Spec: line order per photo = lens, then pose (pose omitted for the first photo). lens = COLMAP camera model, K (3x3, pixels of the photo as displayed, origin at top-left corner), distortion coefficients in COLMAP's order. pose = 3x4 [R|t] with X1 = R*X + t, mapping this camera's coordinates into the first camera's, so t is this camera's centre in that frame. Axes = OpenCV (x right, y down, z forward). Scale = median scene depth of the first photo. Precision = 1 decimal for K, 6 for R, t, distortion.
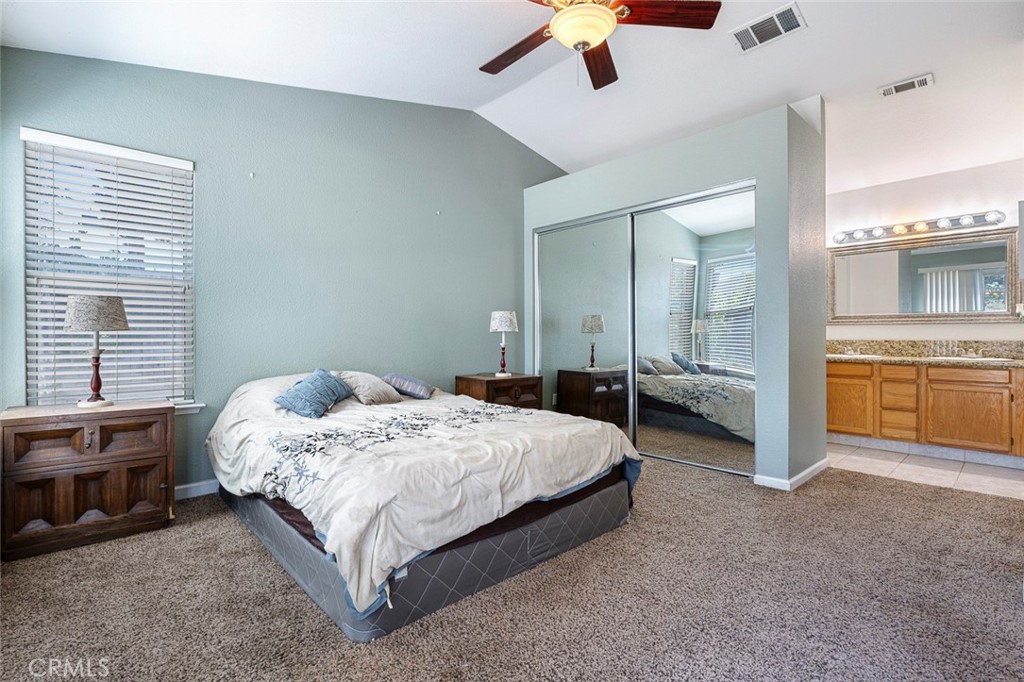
lens RADIAL K [[479.7, 0, 512.0], [0, 479.7, 341.0], [0, 0, 1]] dist [-0.001103, -0.000133]
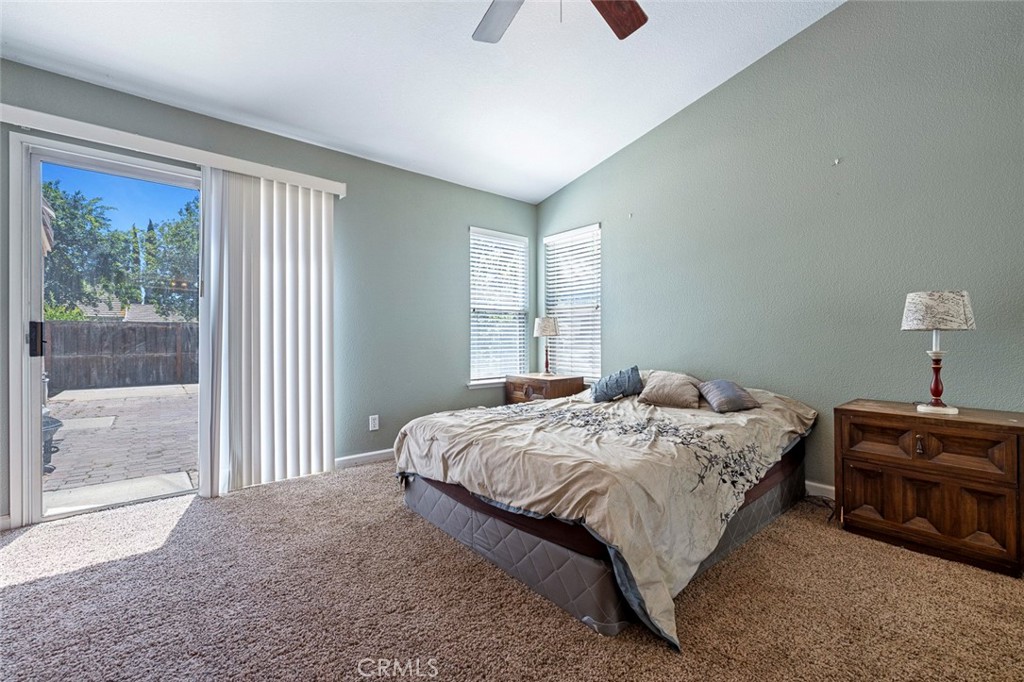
lens RADIAL K [[433.6, 0, 512.8], [0, 433.6, 339.5], [0, 0, 1]] dist [0.000150, 0.000275]
pose [[-0.045257, -0.005846, -0.998958, 0.532078], [-0.015830, 0.999862, -0.005134, 0.002650], [0.998850, 0.015581, -0.045344, 0.601606]]
